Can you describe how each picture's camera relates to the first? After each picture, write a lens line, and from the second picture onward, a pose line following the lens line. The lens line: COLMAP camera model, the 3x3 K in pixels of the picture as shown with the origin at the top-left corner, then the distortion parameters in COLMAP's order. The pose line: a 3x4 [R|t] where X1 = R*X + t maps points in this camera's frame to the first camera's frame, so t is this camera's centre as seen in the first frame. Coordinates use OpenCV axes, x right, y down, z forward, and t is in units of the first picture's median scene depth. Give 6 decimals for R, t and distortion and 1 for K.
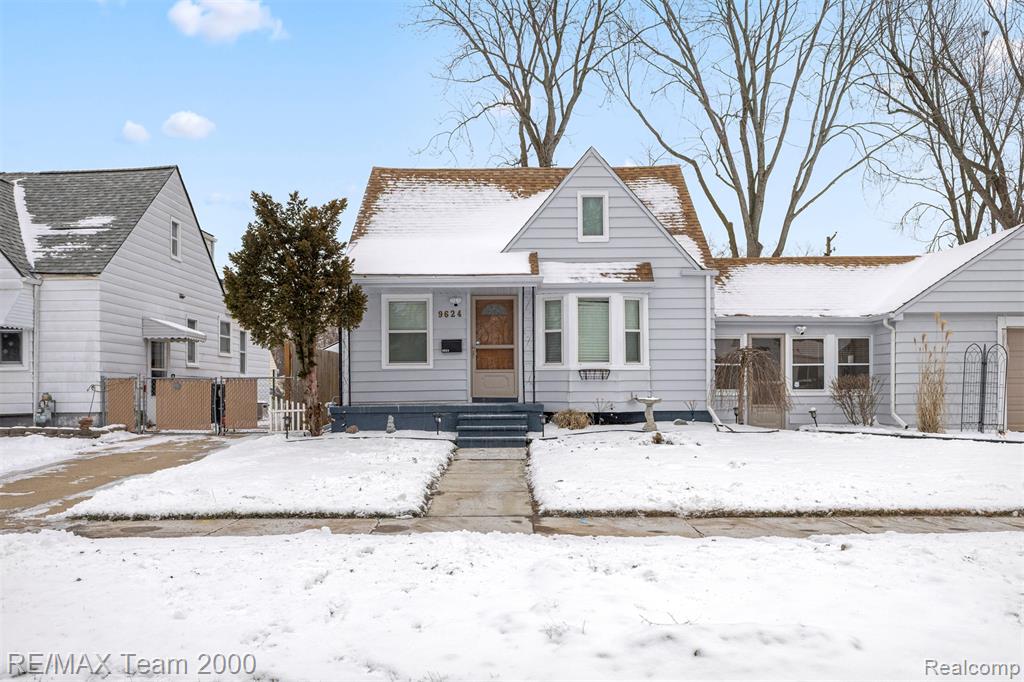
lens RADIAL K [[829.4, 0, 515.4], [0, 829.4, 375.3], [0, 0, 1]] dist [0.017686, -0.015768]
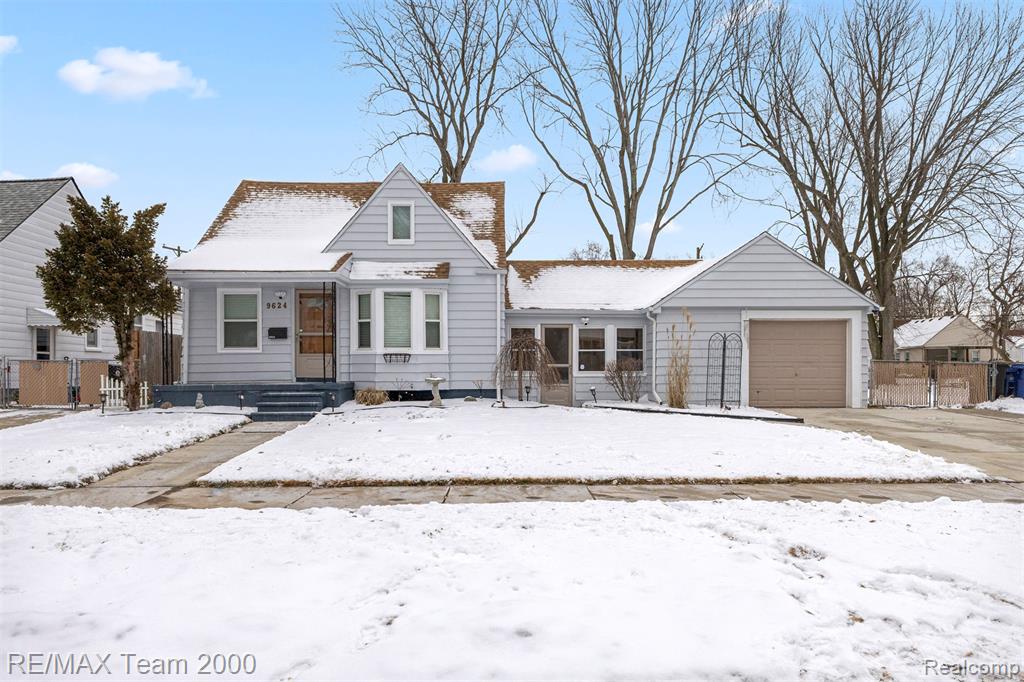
lens RADIAL K [[666.1, 0, 514.2], [0, 666.1, 368.5], [0, 0, 1]] dist [0.014140, -0.007260]
pose [[0.999514, 0.002288, 0.031094, 0.224936], [-0.002705, 0.999907, 0.013403, 0.000683], [-0.031060, -0.013480, 0.999427, 0.055893]]
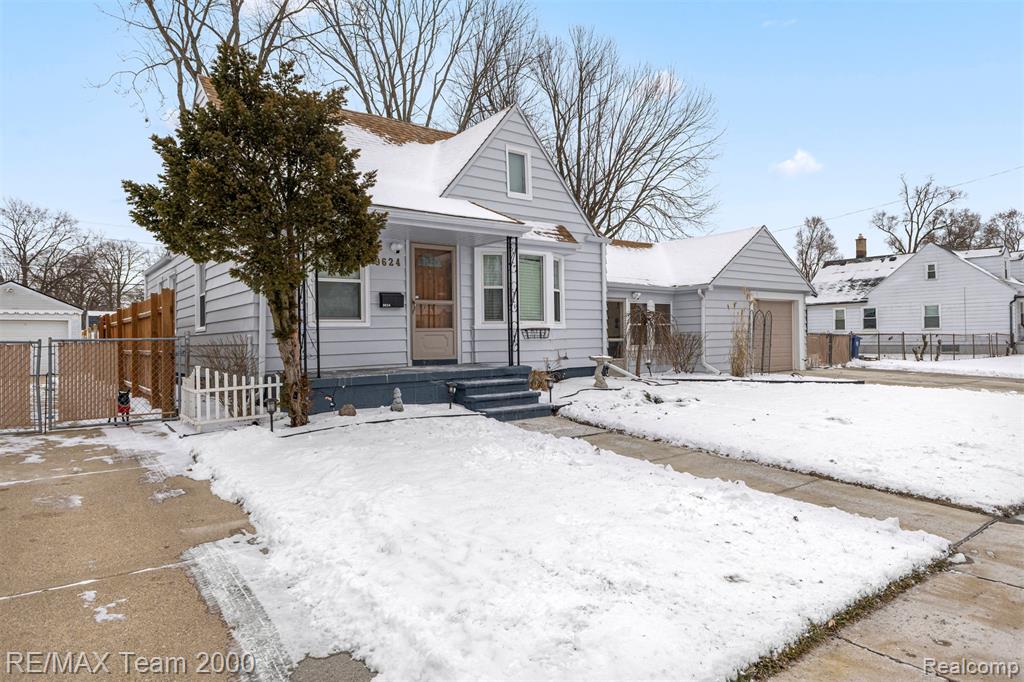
lens RADIAL K [[616.3, 0, 510.6], [0, 616.3, 337.7], [0, 0, 1]] dist [-0.007027, -0.000284]
pose [[0.791093, -0.007489, 0.611650, -0.365489], [0.001876, 0.999950, 0.009817, -0.002982], [-0.611693, -0.006618, 0.791067, 0.428275]]
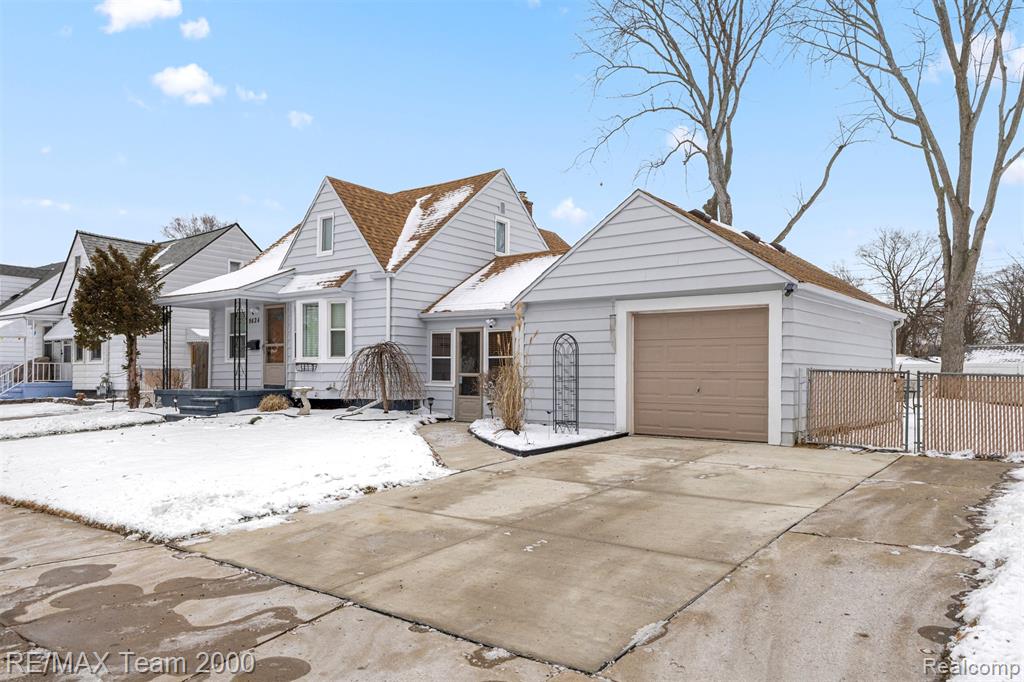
lens RADIAL K [[730.1, 0, 522.0], [0, 730.1, 375.1], [0, 0, 1]] dist [0.024136, -0.003223]
pose [[0.802935, 0.008155, -0.596011, 0.955348], [0.001825, 0.999868, 0.016139, -0.005682], [0.596064, -0.014046, 0.802814, 0.322890]]
